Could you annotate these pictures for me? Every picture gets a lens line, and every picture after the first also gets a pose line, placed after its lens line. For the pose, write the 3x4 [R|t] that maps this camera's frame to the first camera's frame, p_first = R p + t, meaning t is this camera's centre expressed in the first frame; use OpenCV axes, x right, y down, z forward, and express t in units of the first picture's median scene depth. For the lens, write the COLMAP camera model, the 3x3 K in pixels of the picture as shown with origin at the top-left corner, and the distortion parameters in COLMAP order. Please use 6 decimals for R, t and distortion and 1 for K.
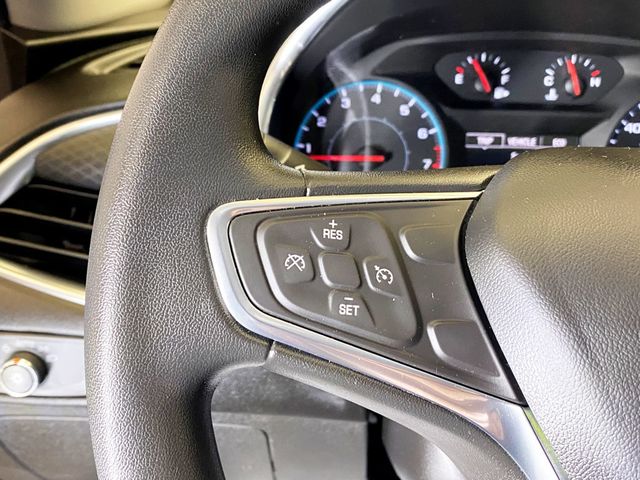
lens RADIAL K [[633.7, 0, 320.0], [0, 633.7, 245.9], [0, 0, 1]] dist [-0.017421, 0.000000]
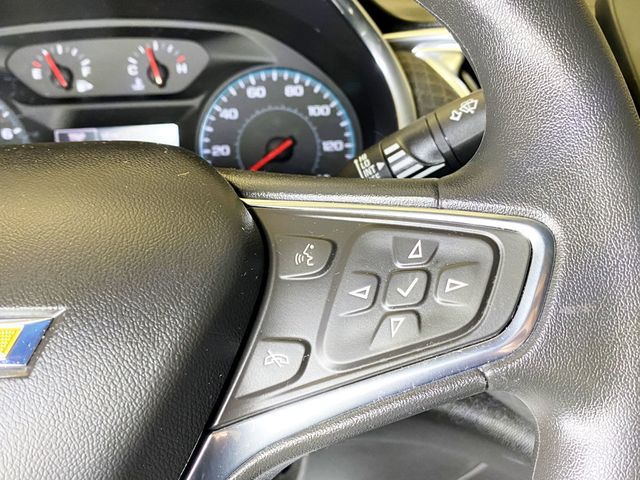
lens RADIAL K [[633.7, 0, 313.4], [0, 633.7, 259.9], [0, 0, 1]] dist [-0.017421, 0.000000]
pose [[0.988730, -0.086591, 0.122123, 0.495913], [0.082438, 0.995846, 0.038668, 0.011038], [-0.124964, -0.028164, 0.991761, 0.006650]]
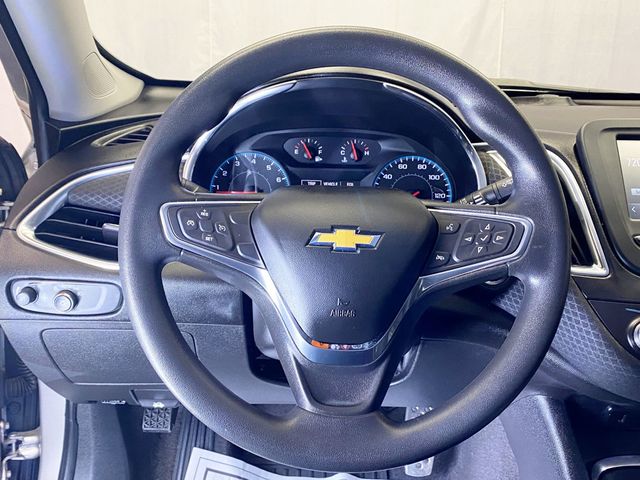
lens RADIAL K [[642.8, 0, 313.2], [0, 642.8, 240.0], [0, 0, 1]] dist [0.049856, 0.000000]
pose [[0.998920, -0.006514, 0.045996, 0.181820], [0.010288, 0.996554, -0.082302, 0.165680], [-0.045301, 0.082686, 0.995545, -0.930895]]
